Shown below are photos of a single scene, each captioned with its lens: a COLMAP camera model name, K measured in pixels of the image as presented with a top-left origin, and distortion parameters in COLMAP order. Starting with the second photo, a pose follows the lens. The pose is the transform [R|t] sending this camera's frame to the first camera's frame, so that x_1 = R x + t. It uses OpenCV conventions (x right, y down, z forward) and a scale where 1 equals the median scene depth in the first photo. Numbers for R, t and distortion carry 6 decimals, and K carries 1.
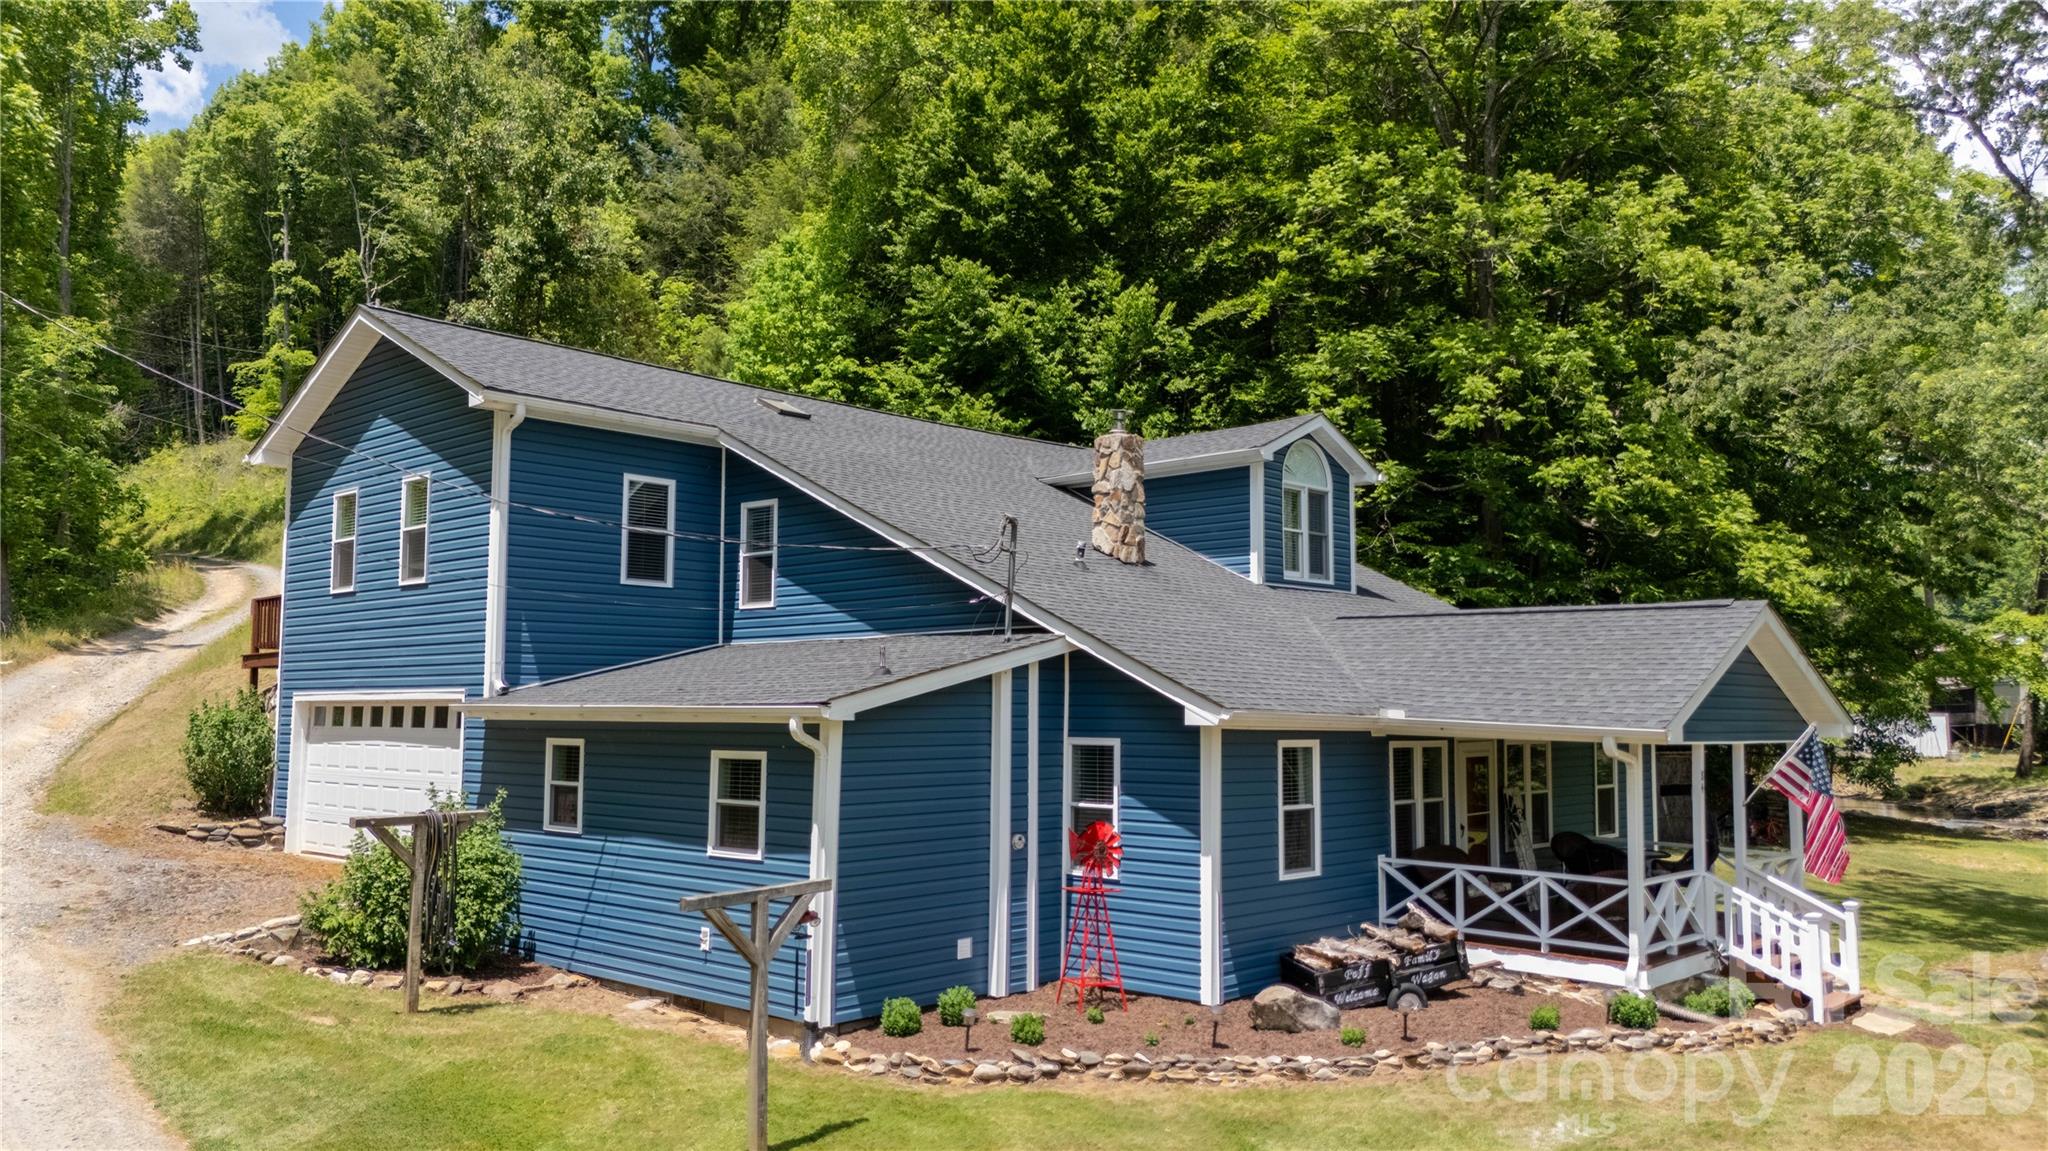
lens RADIAL K [[1535.7, 0, 1024.0], [0, 1535.7, 575.5], [0, 0, 1]] dist [0.048162, 0.000175]
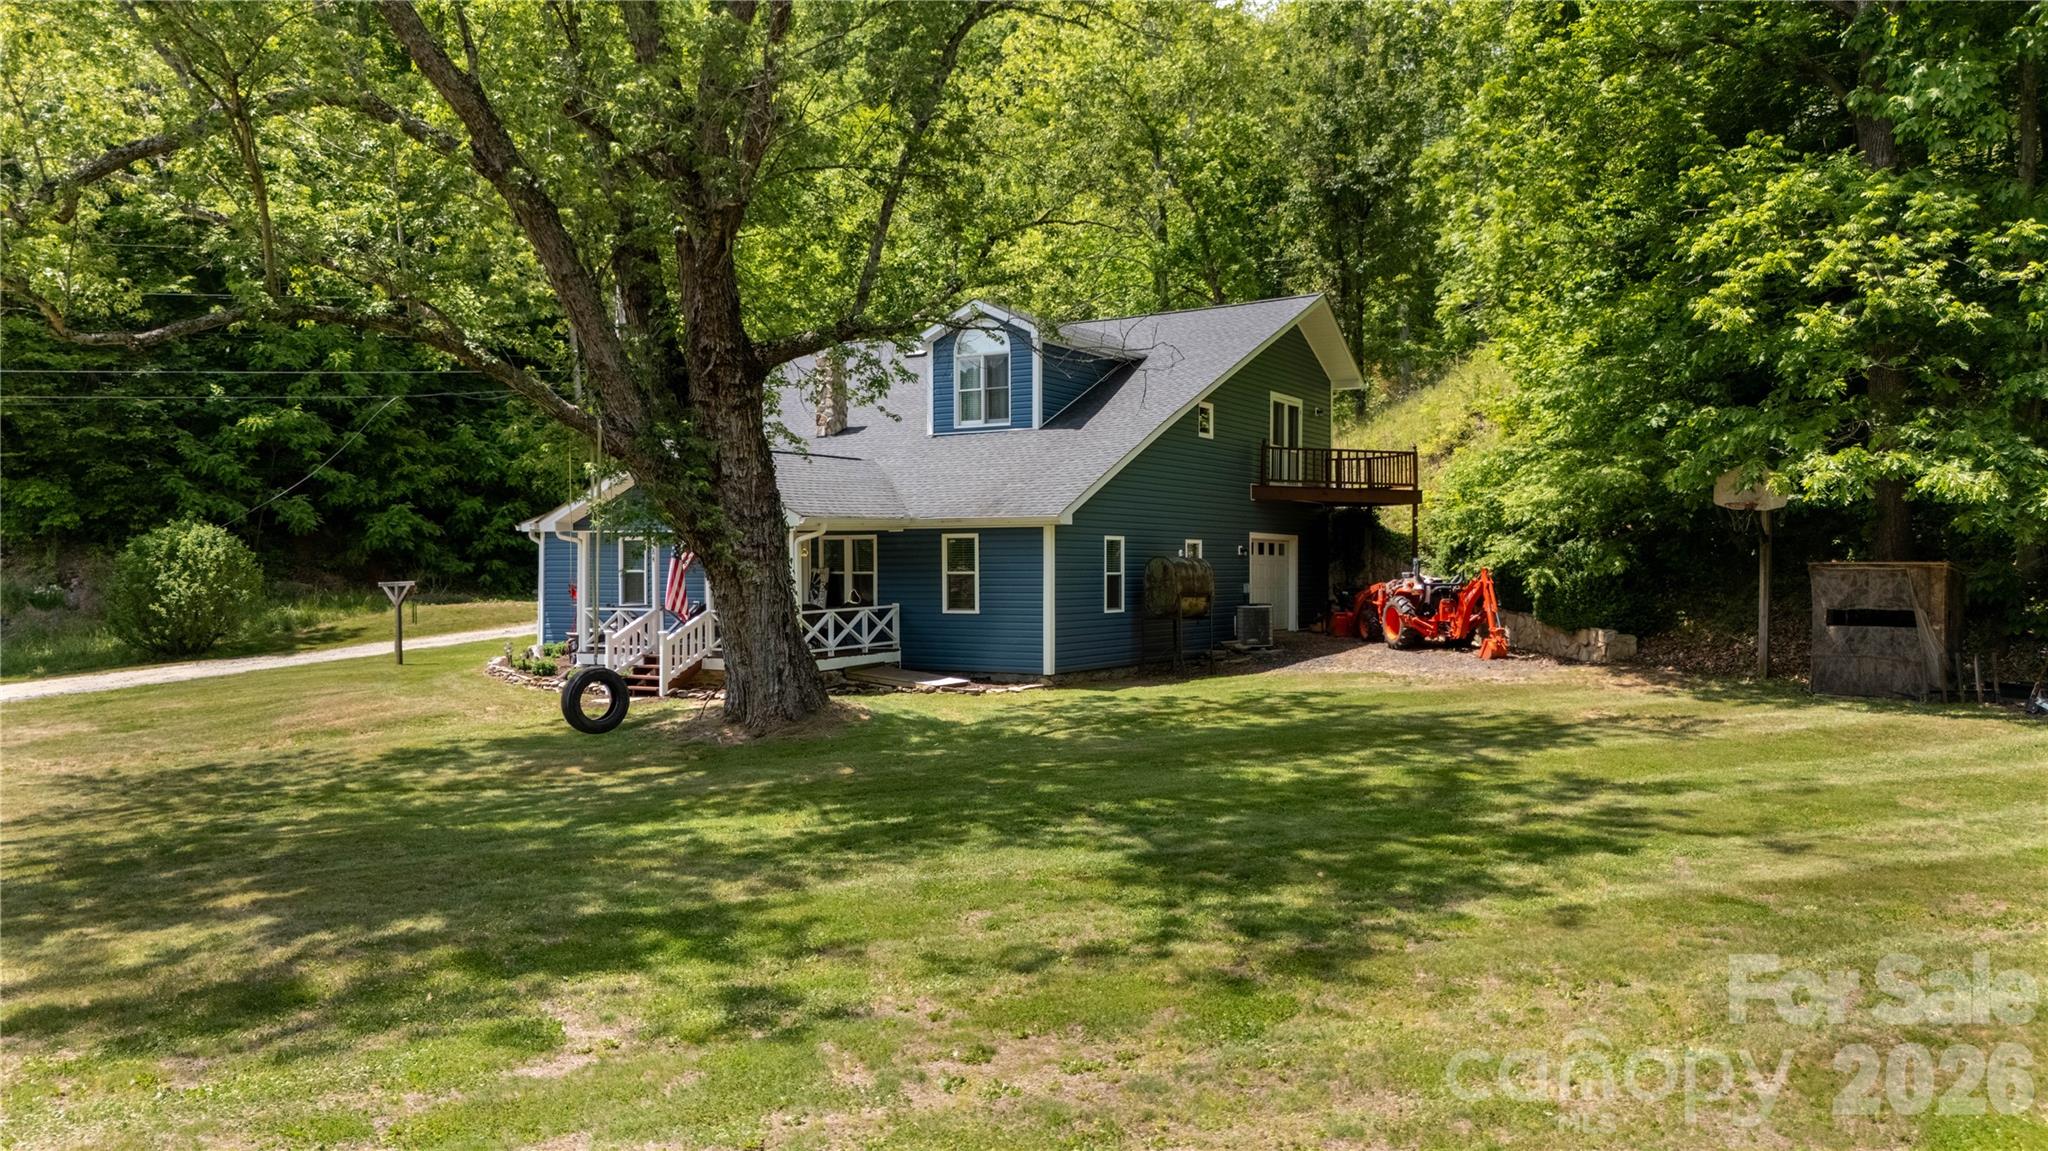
lens RADIAL K [[1525.9, 0, 1024.0], [0, 1525.9, 575.5], [0, 0, 1]] dist [0.056580, 0.001352]
pose [[0.232757, -0.000579, -0.972535, 1.970290], [0.090522, 0.995671, 0.021072, 0.144320], [0.968313, -0.092941, 0.231802, 0.926278]]
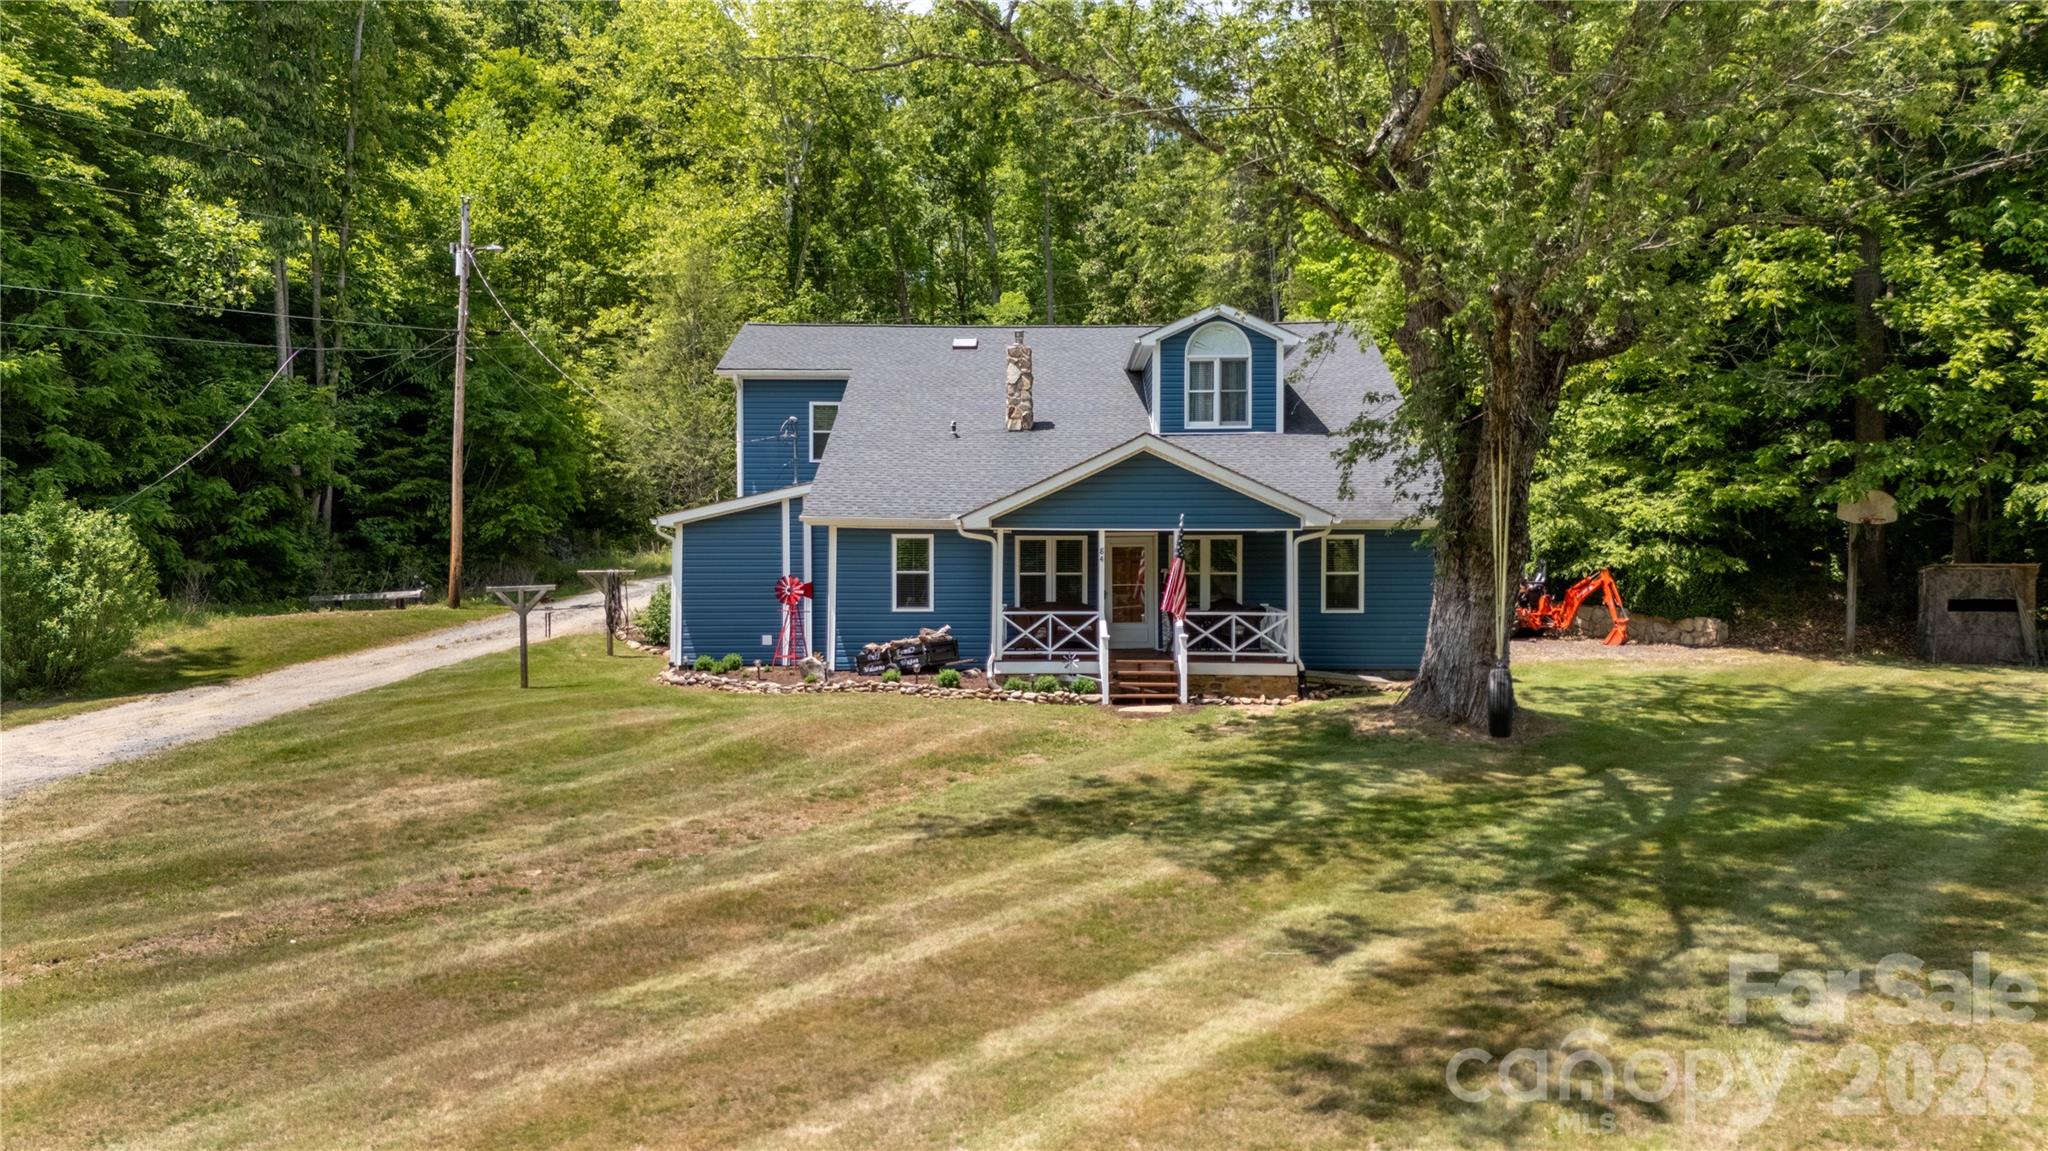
lens RADIAL K [[1525.9, 0, 1024.0], [0, 1525.9, 575.5], [0, 0, 1]] dist [0.056580, 0.001352]
pose [[0.688391, -0.003266, -0.725333, 1.375654], [0.070999, 0.995491, 0.062900, 0.048628], [0.721857, -0.094797, 0.685519, -0.093719]]
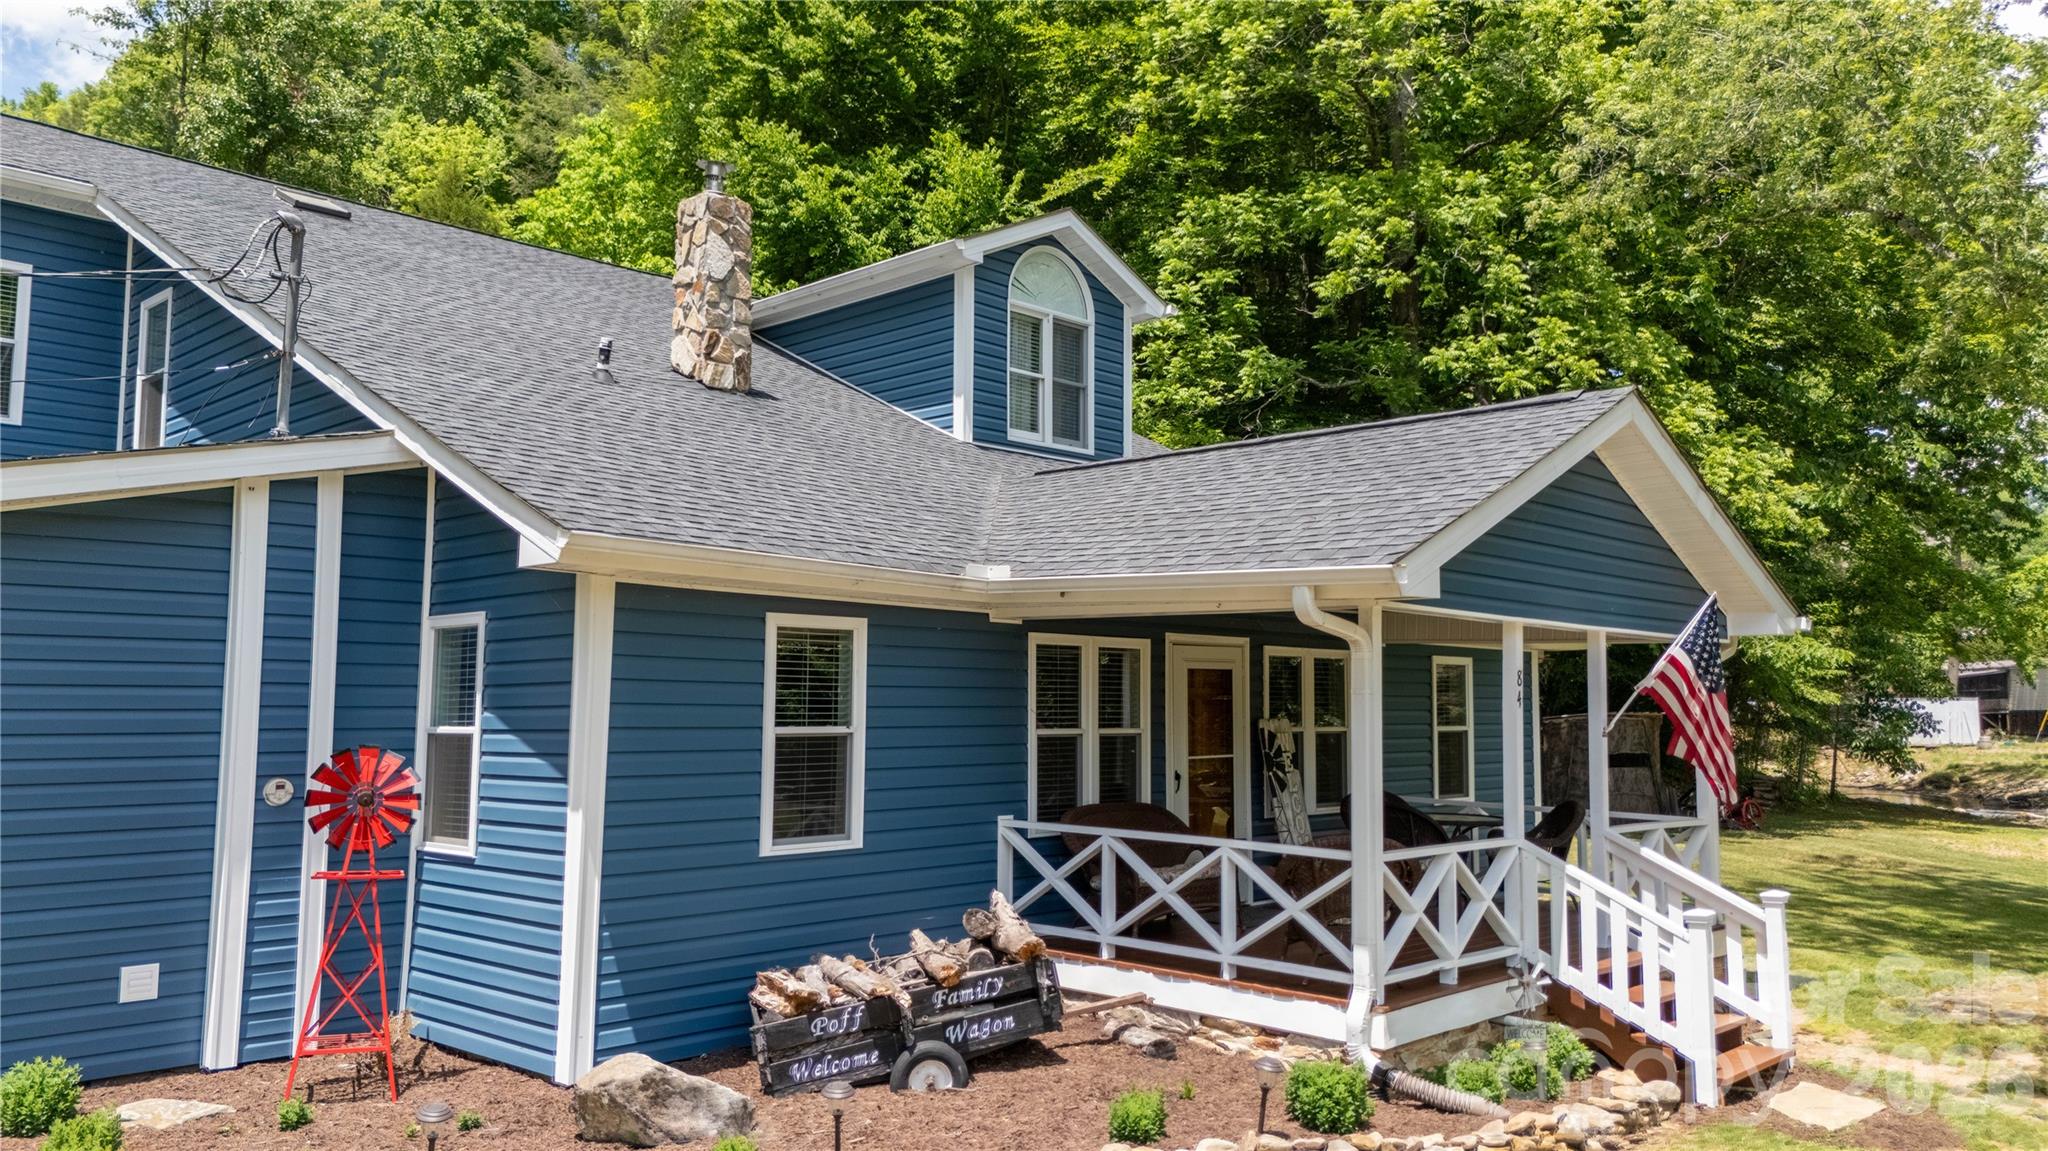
lens RADIAL K [[1525.9, 0, 1024.0], [0, 1525.9, 575.5], [0, 0, 1]] dist [0.056580, 0.001352]
pose [[0.999859, -0.002089, -0.016647, 0.239929], [0.002078, 0.999998, -0.000663, 0.083473], [0.016649, 0.000628, 0.999861, 0.382226]]
